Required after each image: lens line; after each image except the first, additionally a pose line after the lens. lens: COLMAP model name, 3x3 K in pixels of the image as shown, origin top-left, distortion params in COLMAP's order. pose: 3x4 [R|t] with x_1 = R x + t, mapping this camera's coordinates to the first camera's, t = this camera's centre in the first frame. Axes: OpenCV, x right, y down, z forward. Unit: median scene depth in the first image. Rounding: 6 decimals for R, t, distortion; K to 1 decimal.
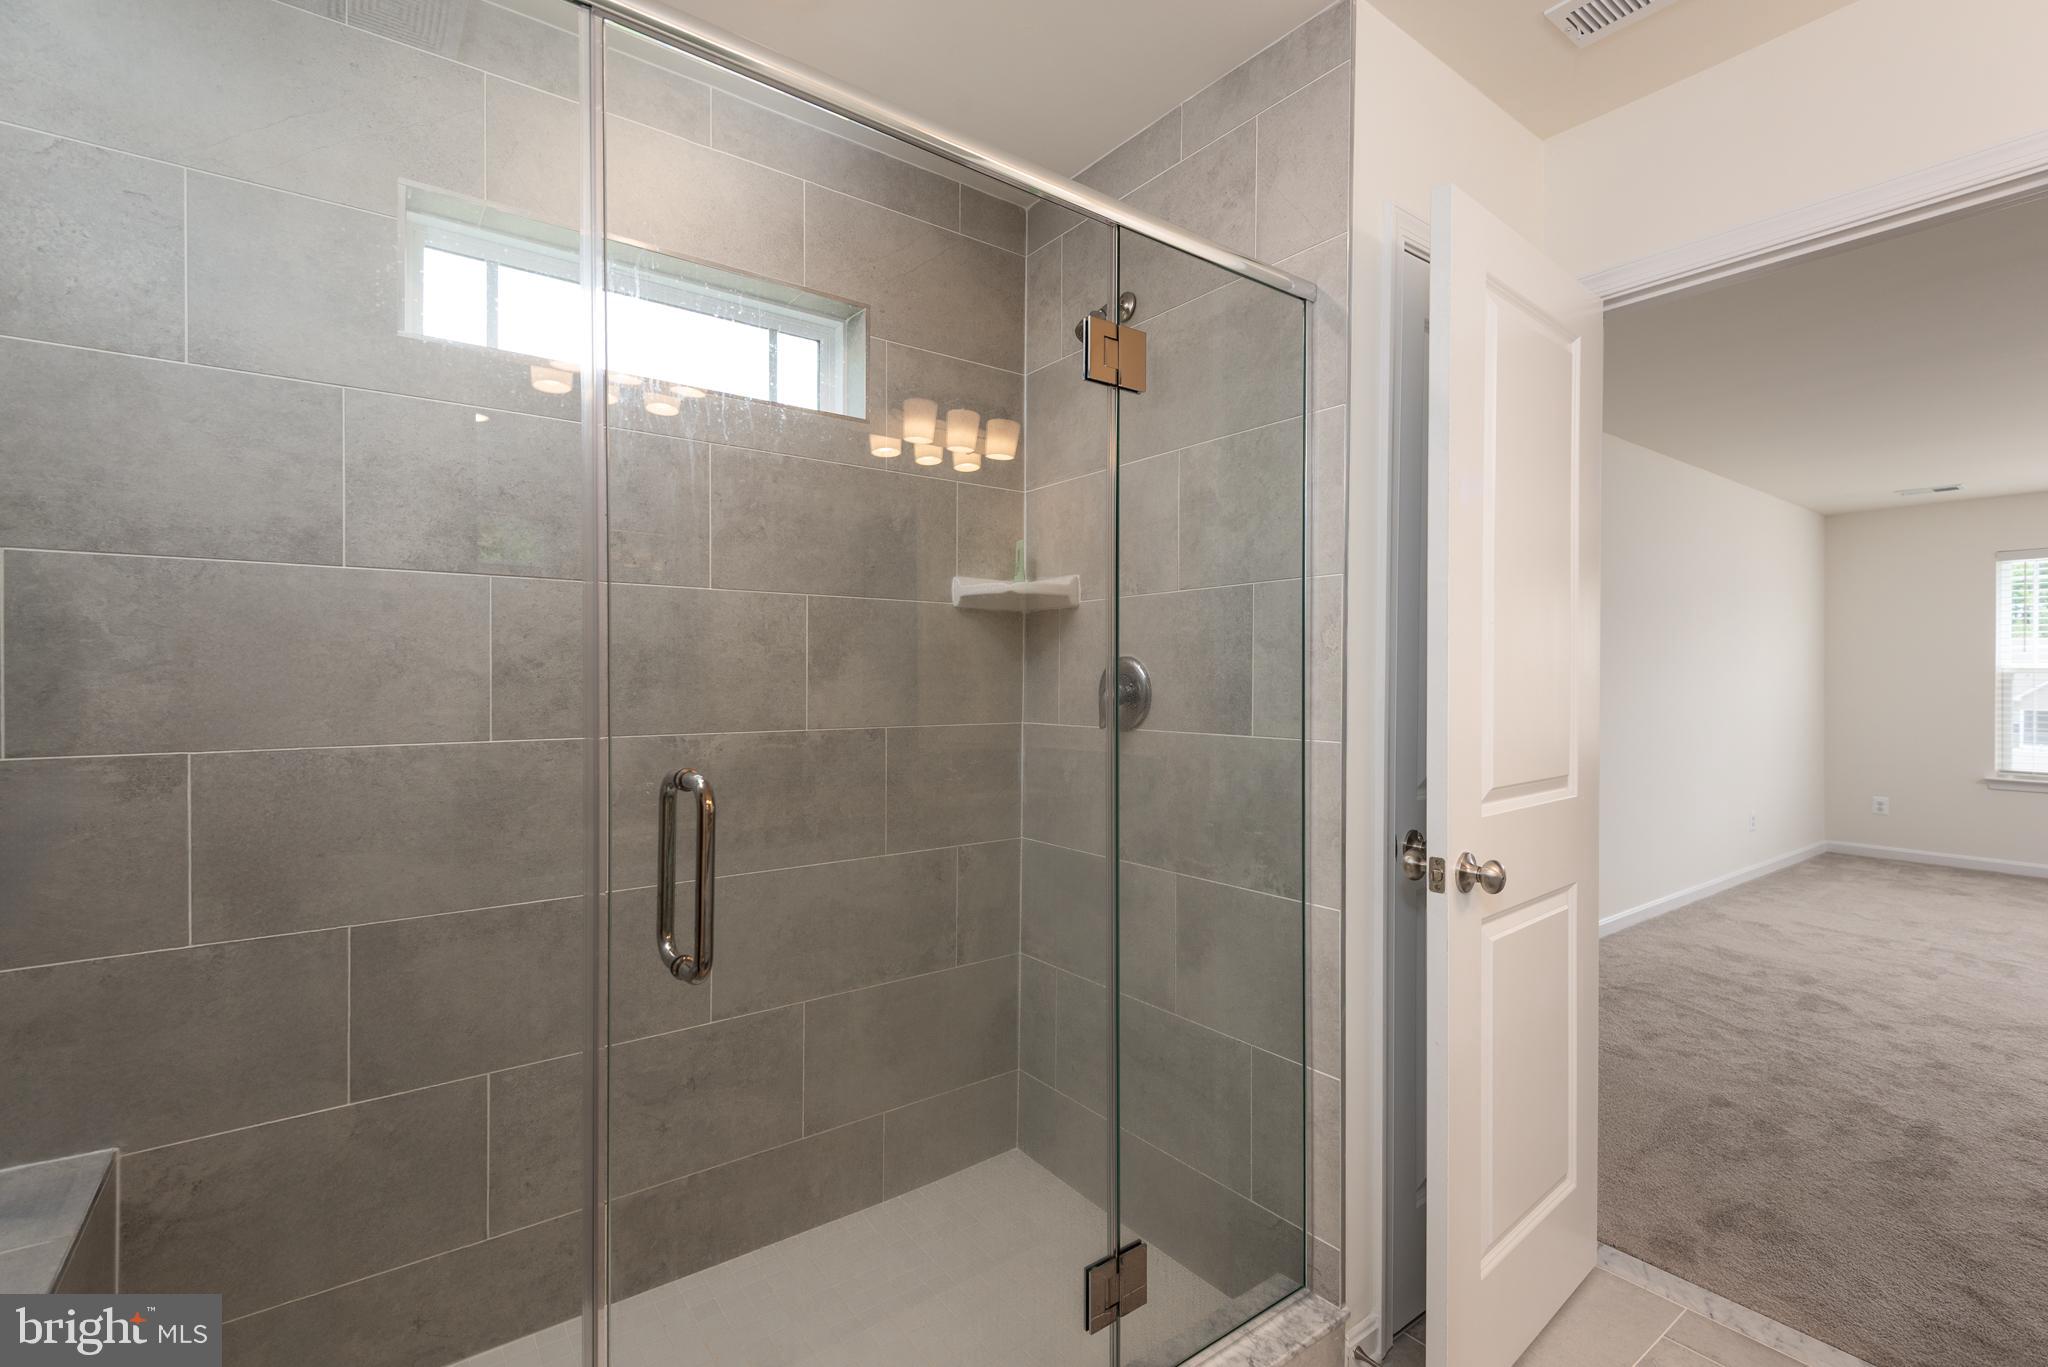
lens RADIAL K [[928.5, 0, 1024.0], [0, 928.5, 683.5], [0, 0, 1]] dist [0.013764, -0.000306]
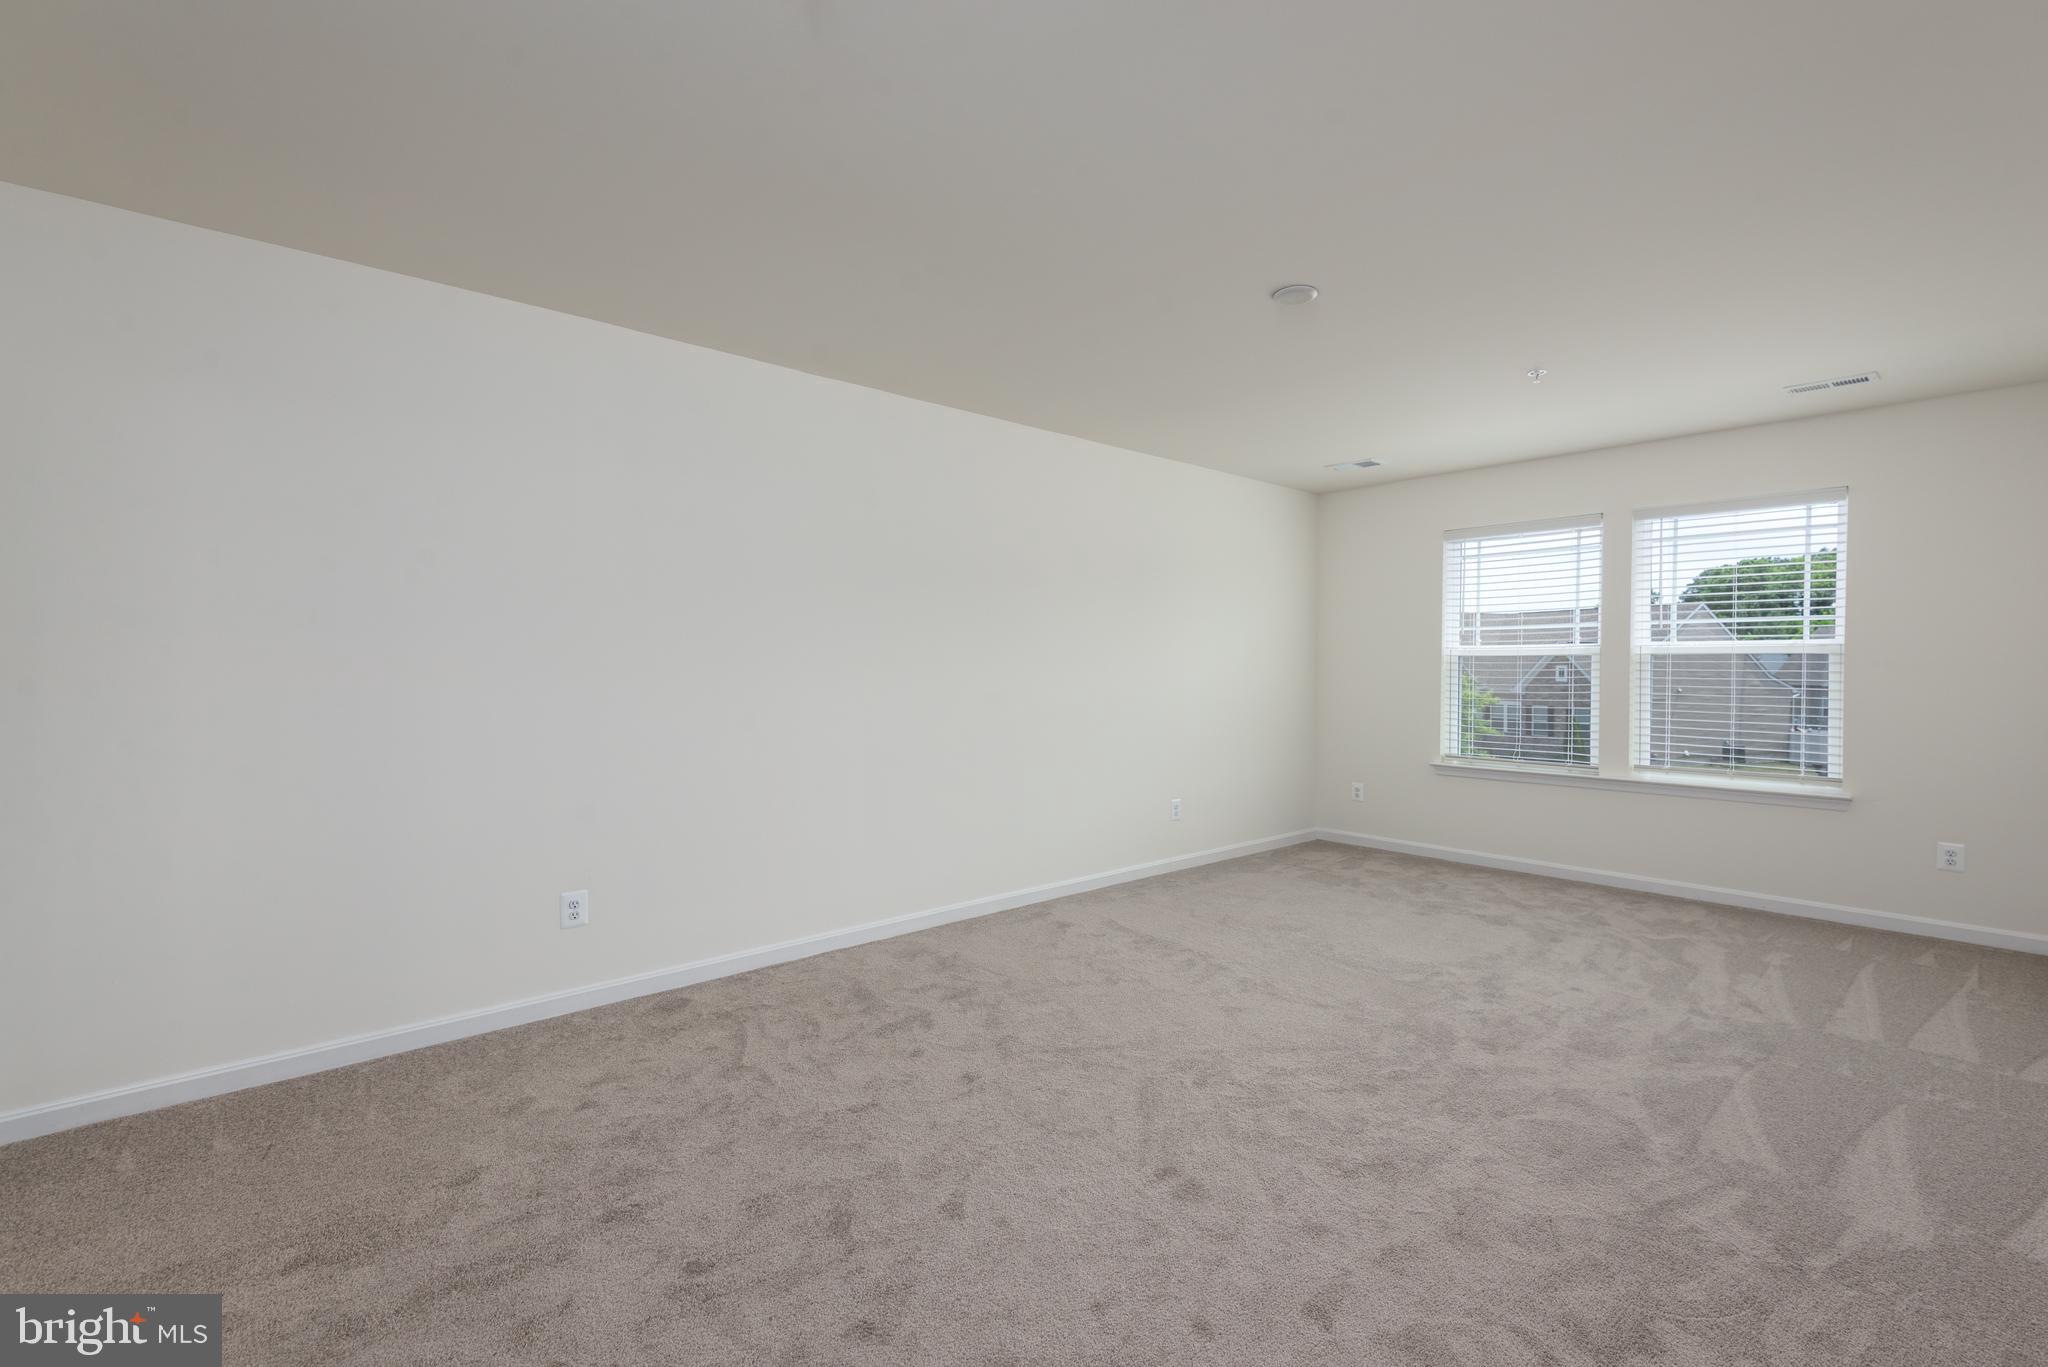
lens RADIAL K [[928.5, 0, 1024.0], [0, 928.5, 683.5], [0, 0, 1]] dist [0.013764, -0.000306]
pose [[0.995457, 0.004364, 0.095116, 0.870424], [-0.005562, 0.999909, 0.012326, 0.014418], [-0.095054, -0.012799, 0.995390, 0.139114]]
